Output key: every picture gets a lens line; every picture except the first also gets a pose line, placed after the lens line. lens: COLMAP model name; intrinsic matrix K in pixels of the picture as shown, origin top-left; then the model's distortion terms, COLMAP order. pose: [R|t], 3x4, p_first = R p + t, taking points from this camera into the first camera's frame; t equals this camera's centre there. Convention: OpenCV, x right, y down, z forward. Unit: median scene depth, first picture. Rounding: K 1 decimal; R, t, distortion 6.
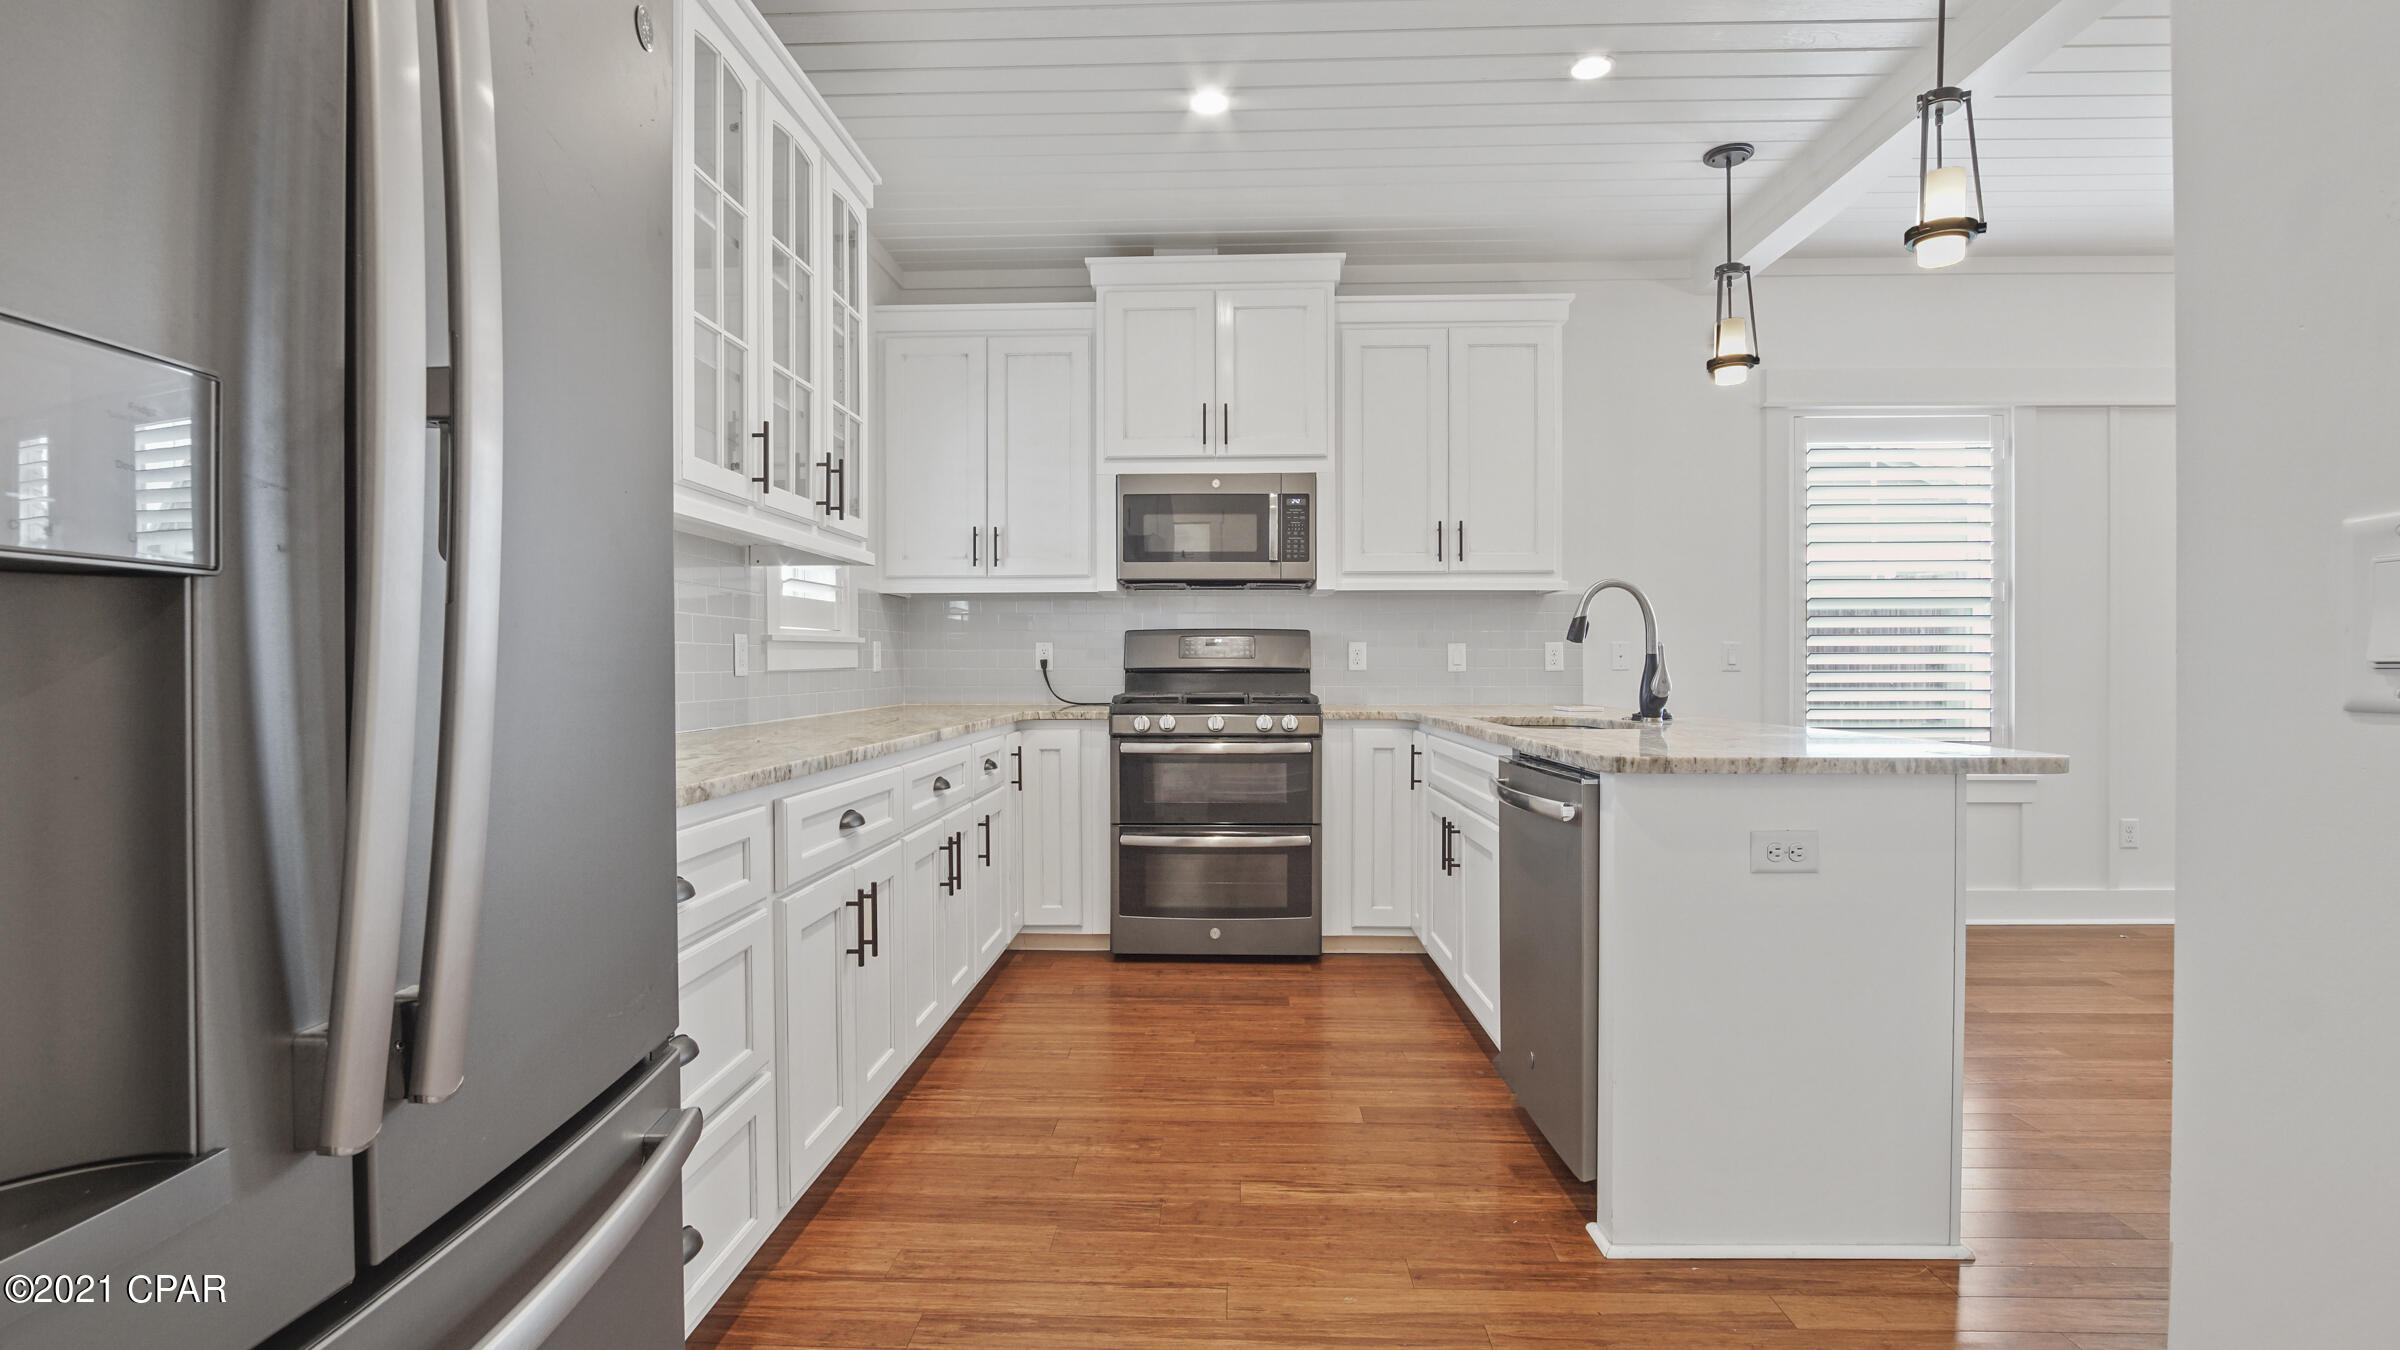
lens RADIAL K [[1090.9, 0, 1187.6], [0, 1090.9, 671.5], [0, 0, 1]] dist [-0.018489, 0.000032]
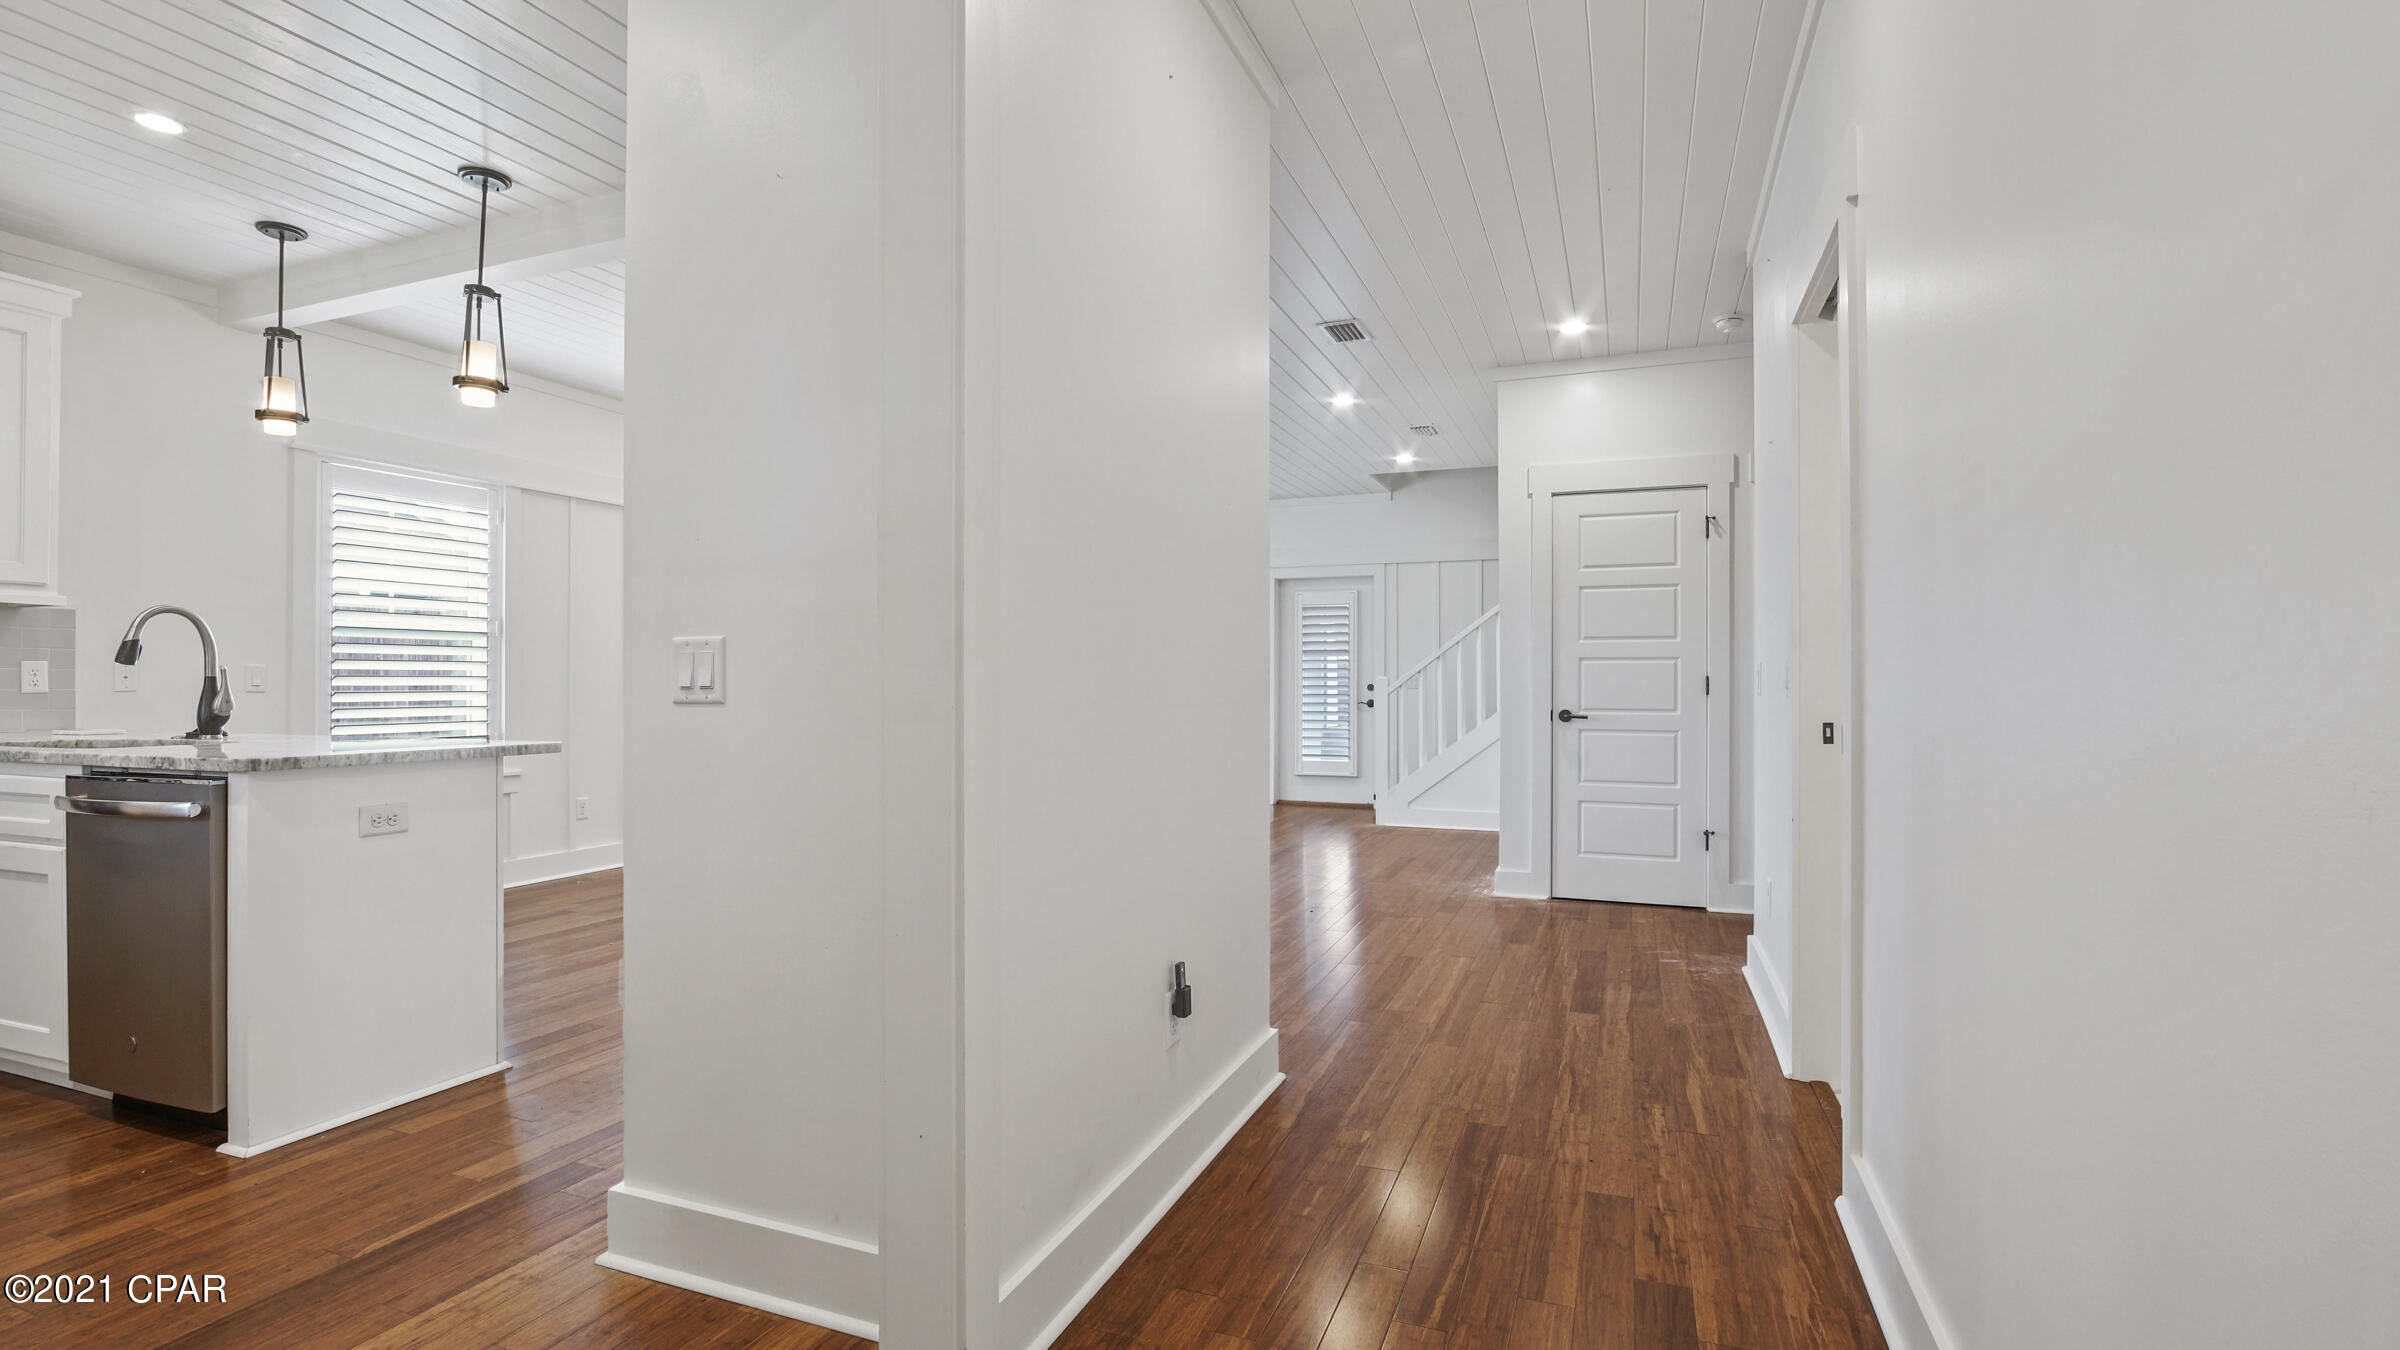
lens RADIAL K [[1105.0, 0, 1186.4], [0, 1105.0, 679.6], [0, 0, 1]] dist [-0.017366, 0.000790]
pose [[0.333495, 0.005850, 0.942734, -0.219384], [0.005060, 0.999955, -0.007995, 0.000618], [-0.942738, 0.007437, 0.333450, -0.226340]]
